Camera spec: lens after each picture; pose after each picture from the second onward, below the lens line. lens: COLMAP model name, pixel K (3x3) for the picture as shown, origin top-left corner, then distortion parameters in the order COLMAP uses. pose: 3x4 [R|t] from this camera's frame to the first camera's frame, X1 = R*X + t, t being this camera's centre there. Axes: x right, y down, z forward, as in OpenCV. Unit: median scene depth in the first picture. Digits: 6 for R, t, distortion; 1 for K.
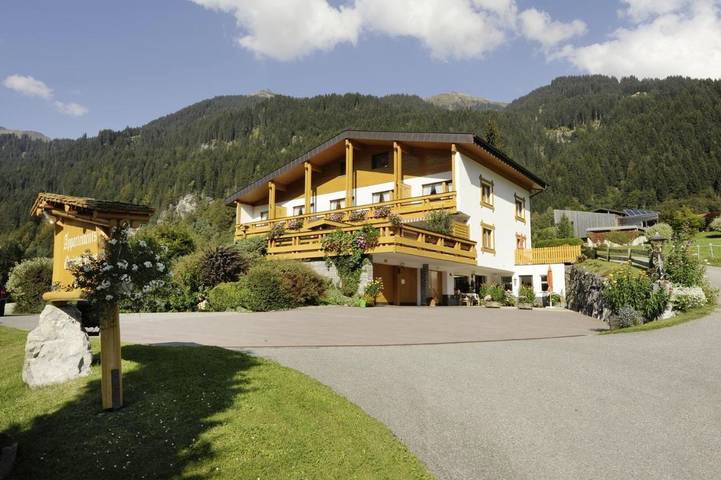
lens RADIAL K [[452.6, 0, 361.2], [0, 452.6, 241.9], [0, 0, 1]] dist [-0.047550, -0.000991]
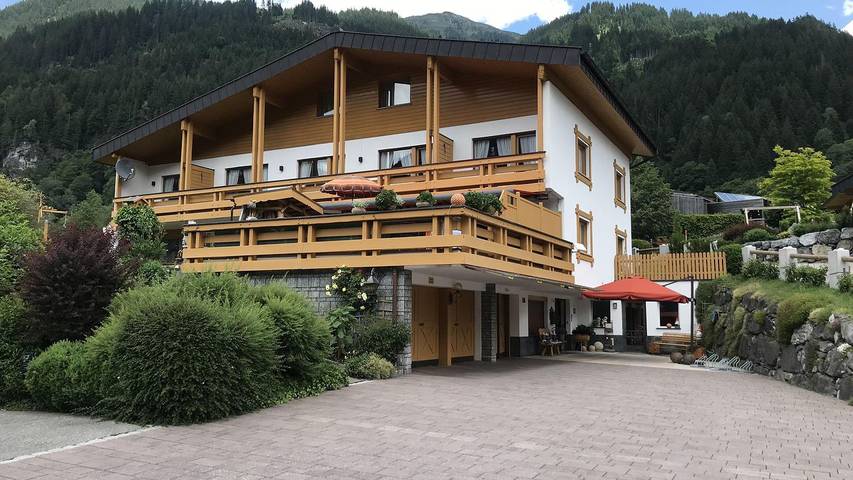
lens RADIAL K [[633.5, 0, 424.6], [0, 633.5, 238.9], [0, 0, 1]] dist [-0.003405, -0.006545]
pose [[0.980455, 0.017509, 0.195963, -0.069974], [-0.021756, 0.999572, 0.019538, -0.014445], [-0.195537, -0.023420, 0.980417, 0.215804]]
